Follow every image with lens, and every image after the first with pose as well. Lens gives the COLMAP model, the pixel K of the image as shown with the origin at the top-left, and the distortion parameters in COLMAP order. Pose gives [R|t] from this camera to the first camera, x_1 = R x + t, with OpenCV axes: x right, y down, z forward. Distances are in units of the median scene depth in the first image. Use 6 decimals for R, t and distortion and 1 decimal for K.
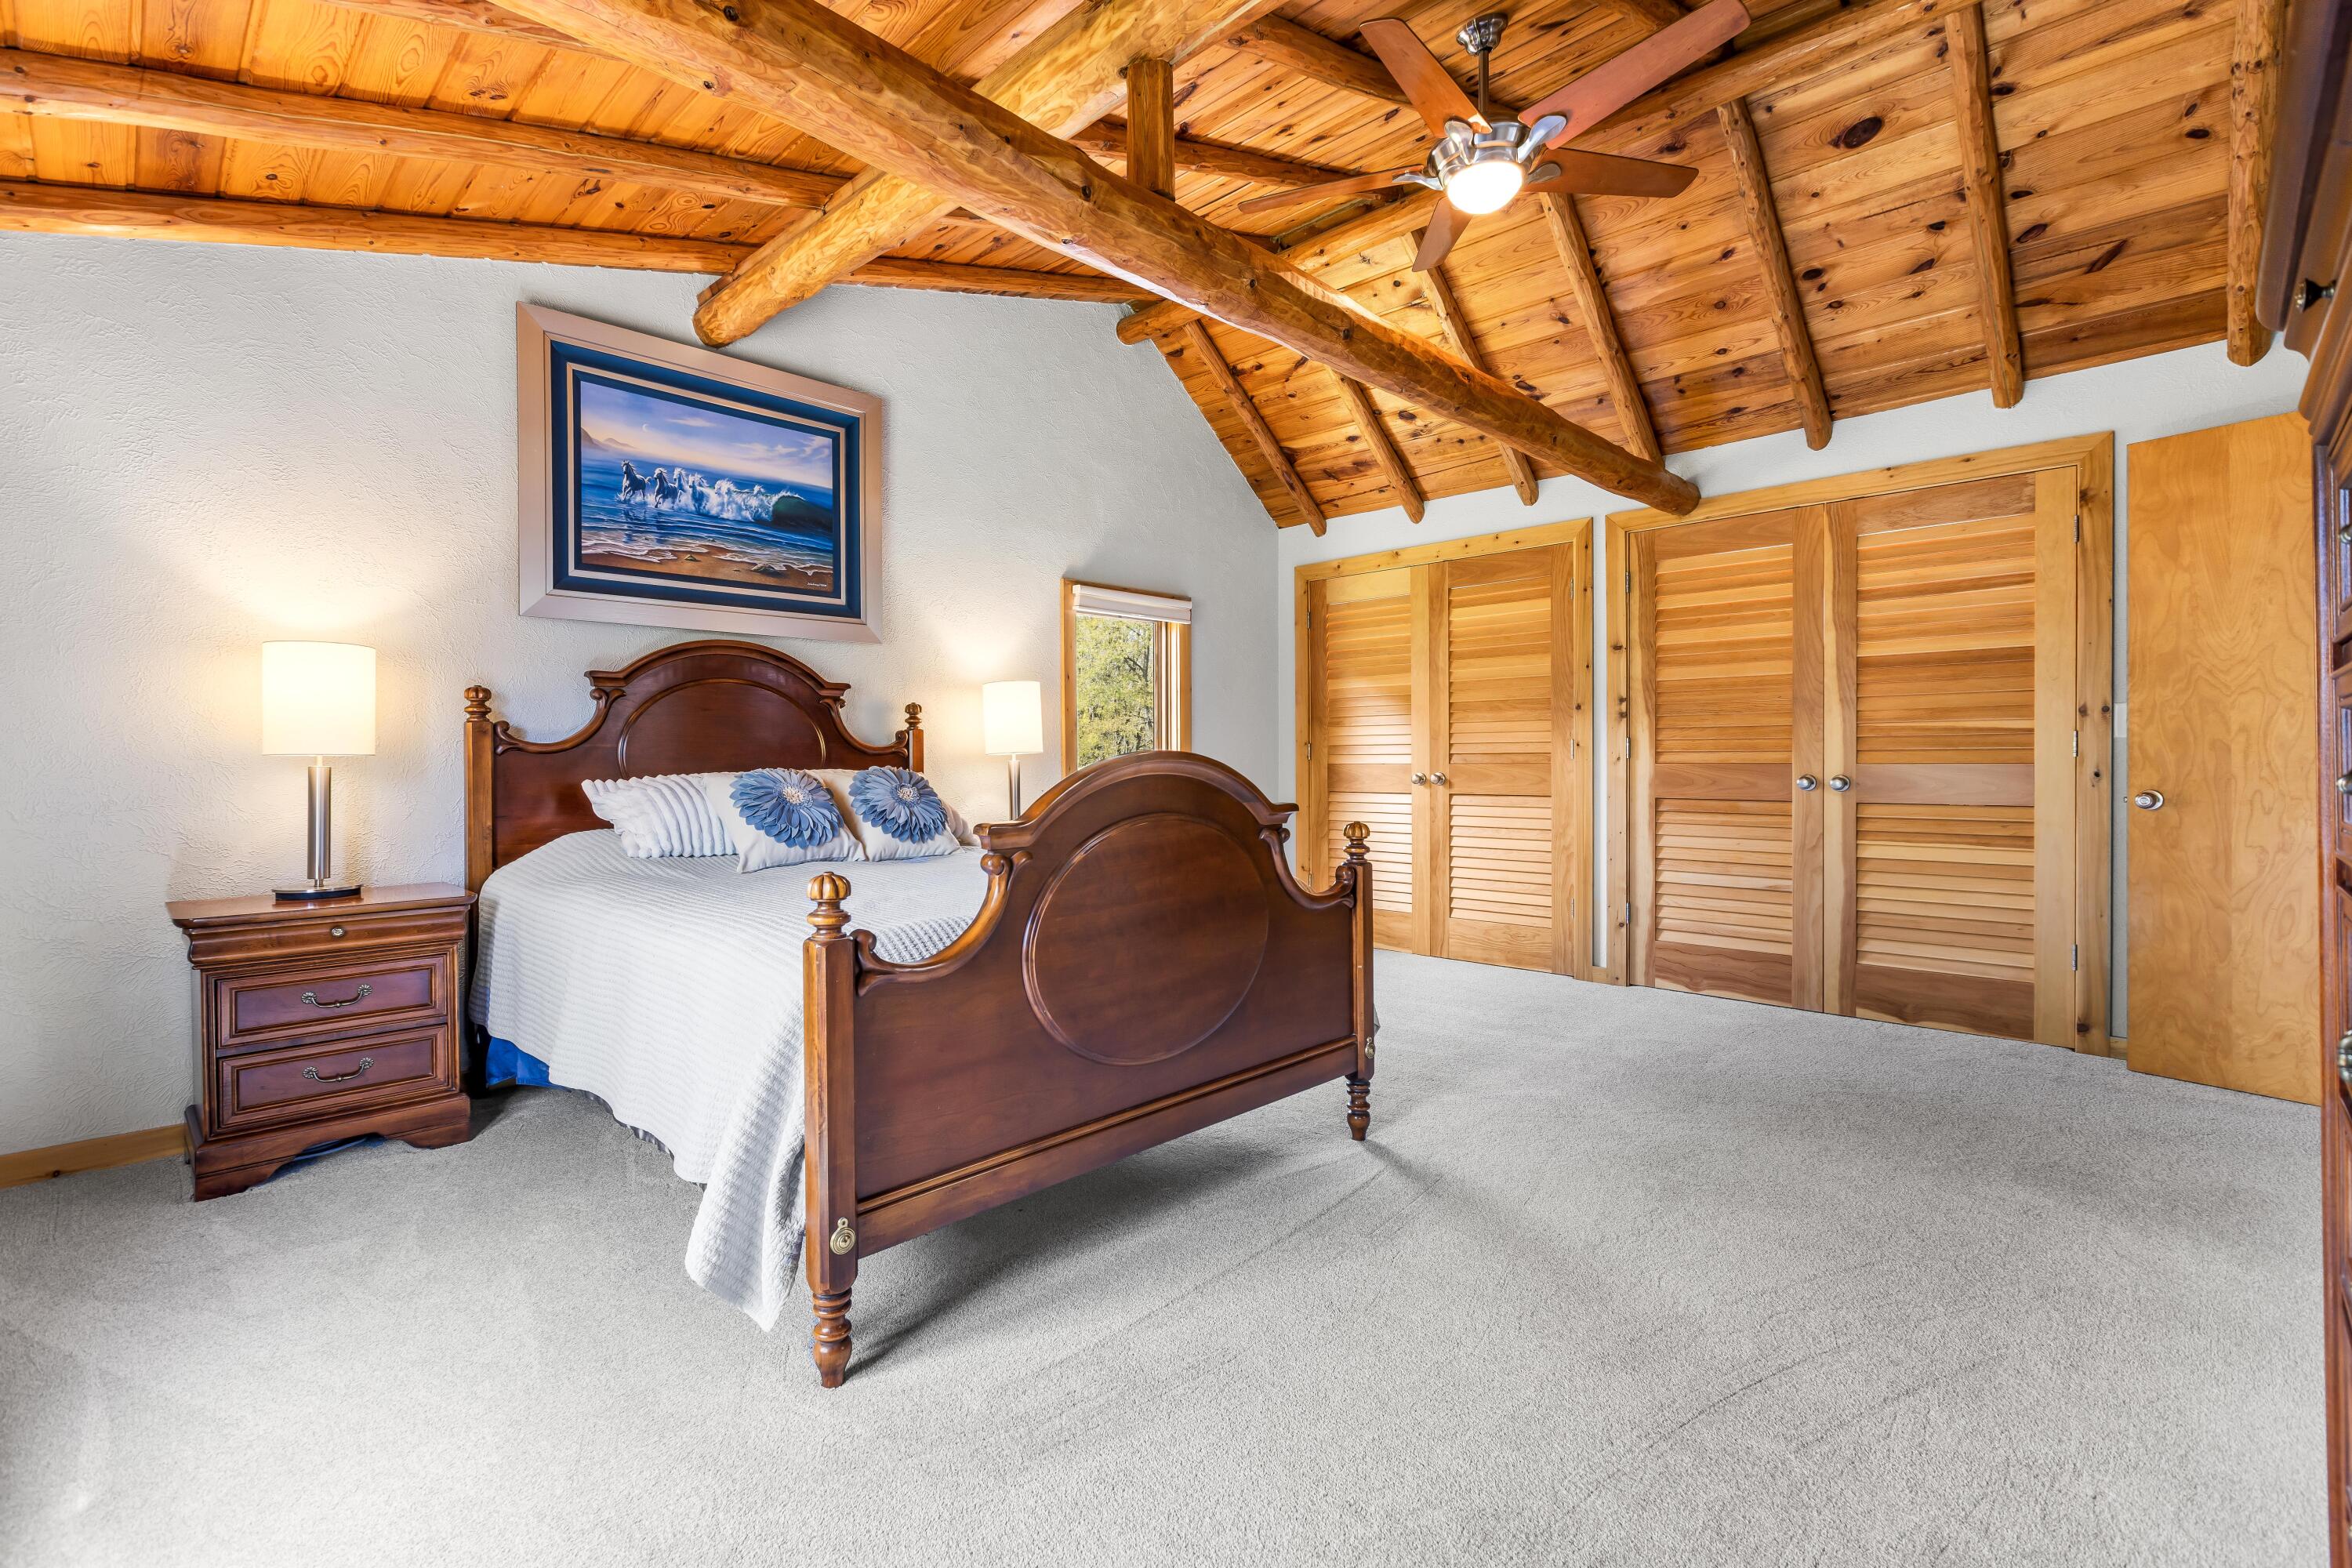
lens RADIAL K [[1077.8, 0, 1163.6], [0, 1077.8, 762.7], [0, 0, 1]] dist [0.040823, 0.000067]
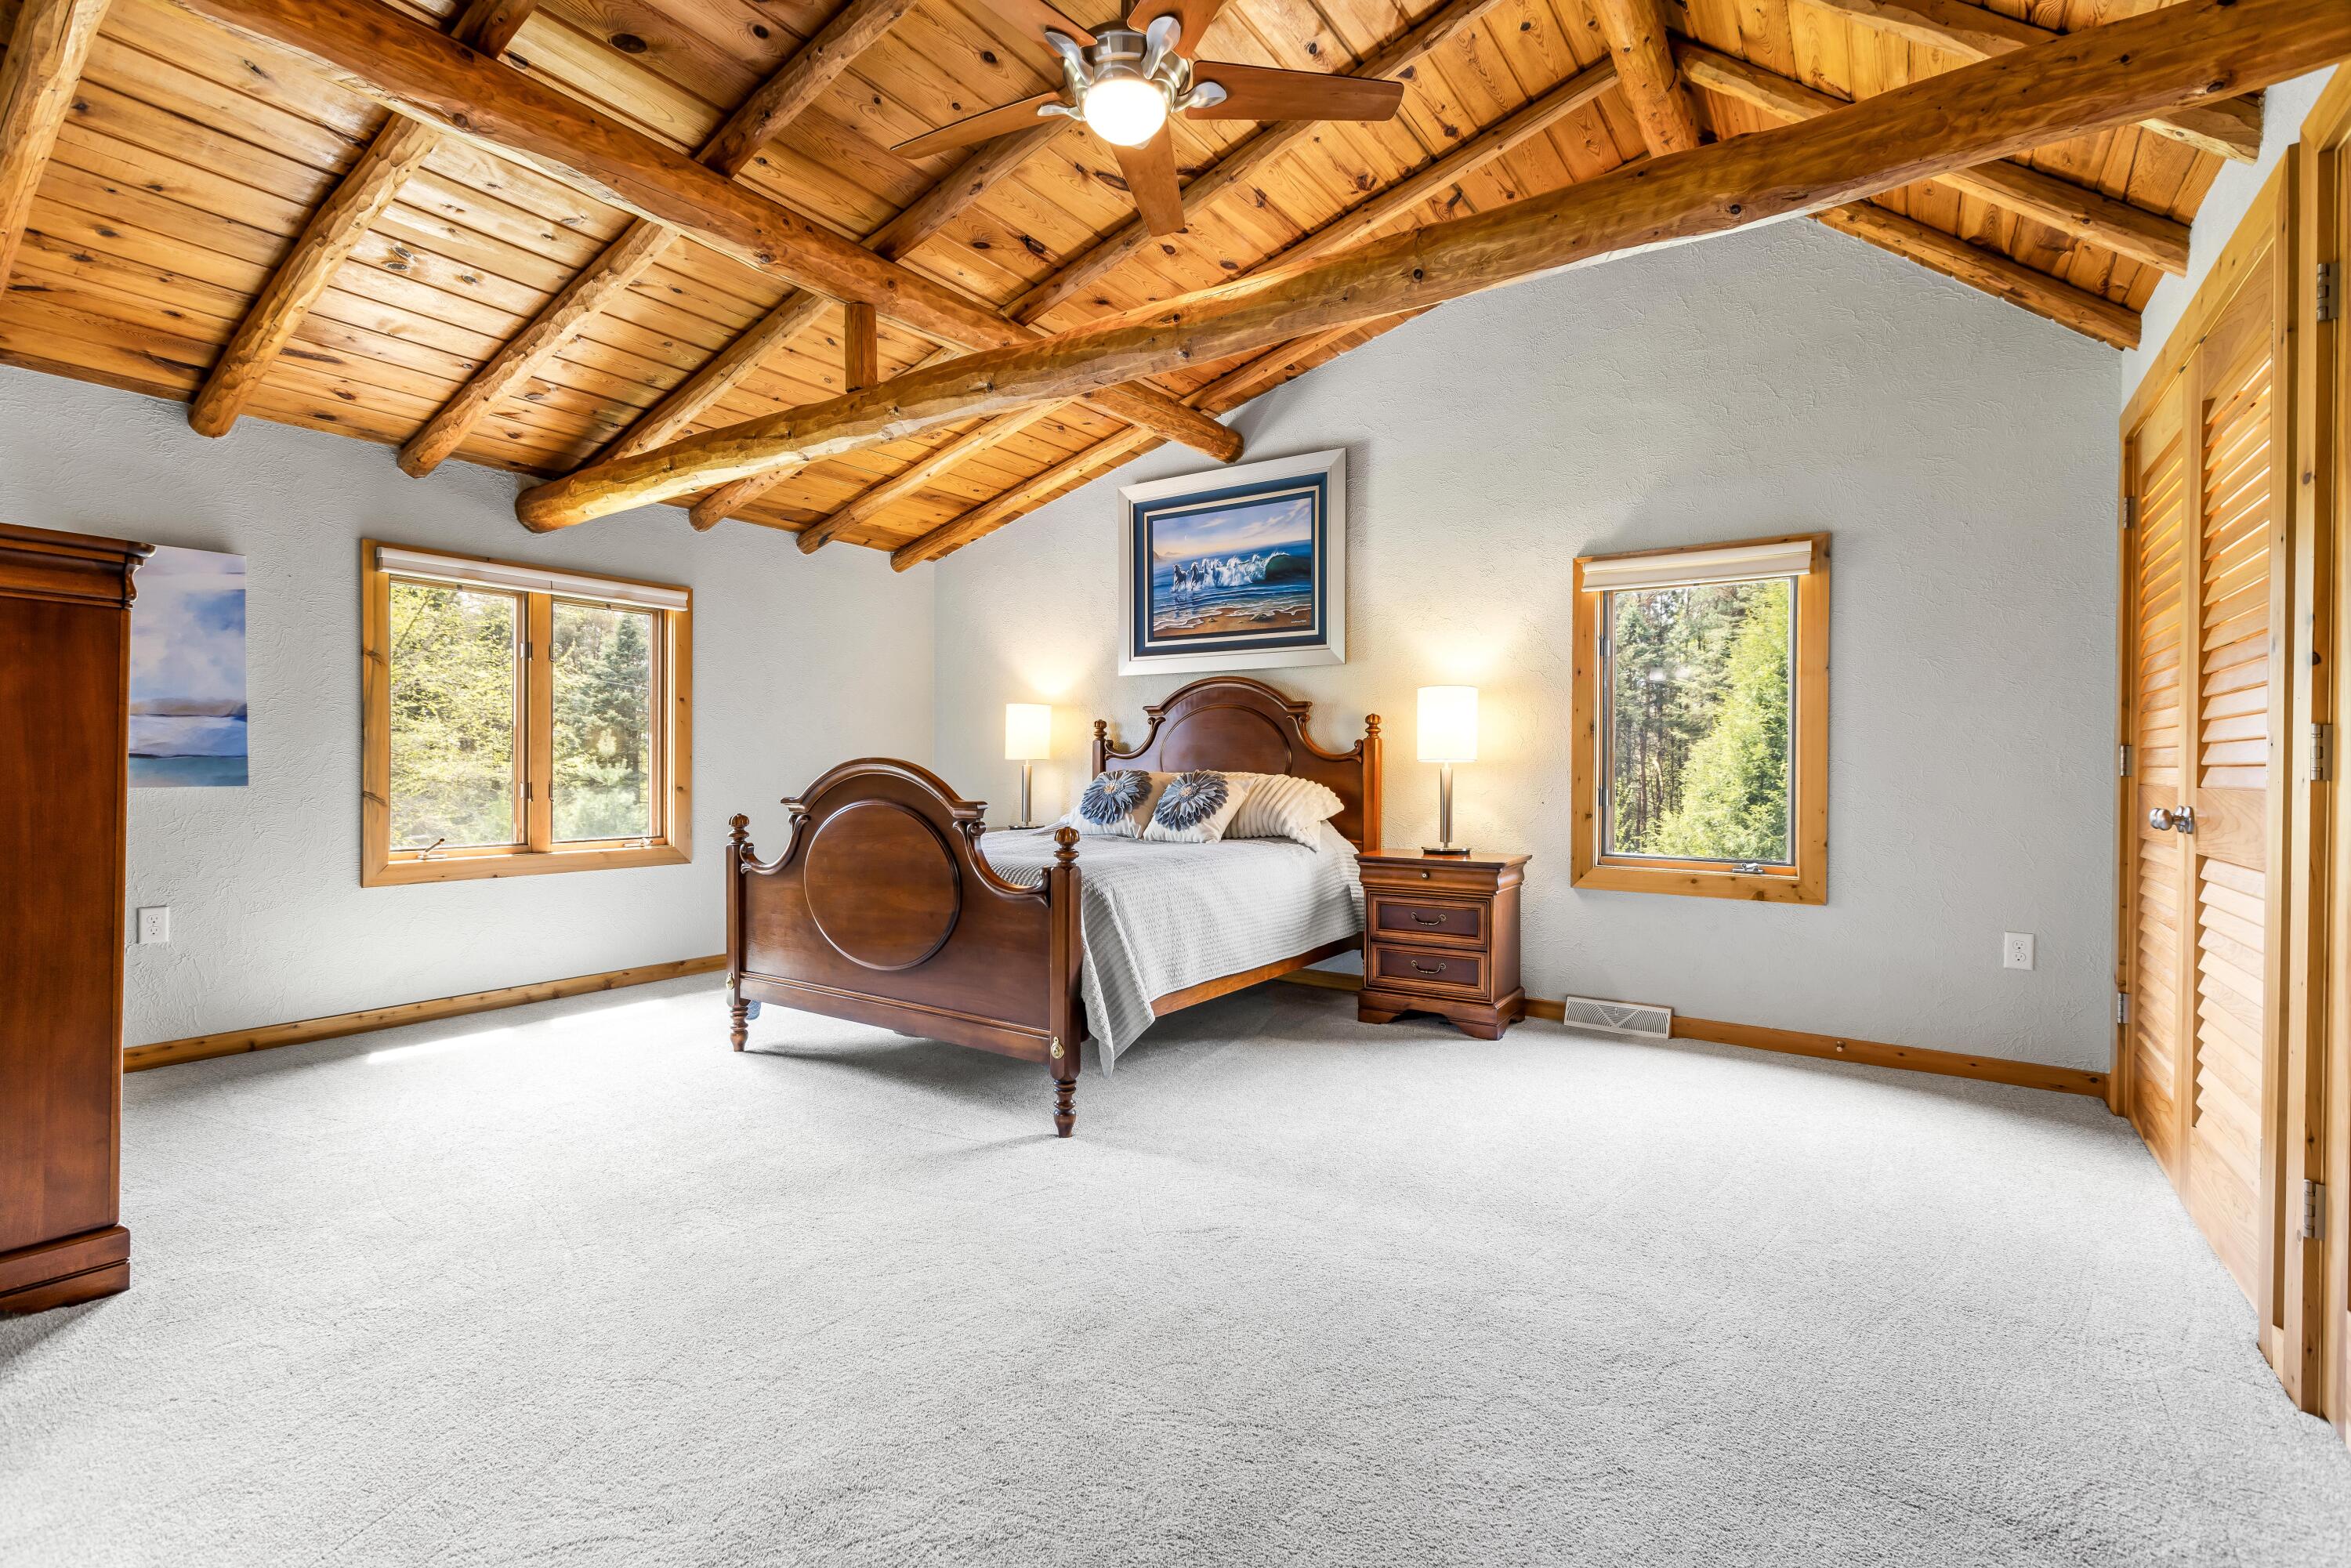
lens RADIAL K [[1077.3, 0, 1163.1], [0, 1077.3, 762.7], [0, 0, 1]] dist [0.040823, 0.000067]
pose [[0.177428, 0.004314, -0.984124, 0.916620], [-0.014838, 0.999888, 0.001708, -0.006253], [0.984022, 0.014300, 0.177472, 0.691655]]
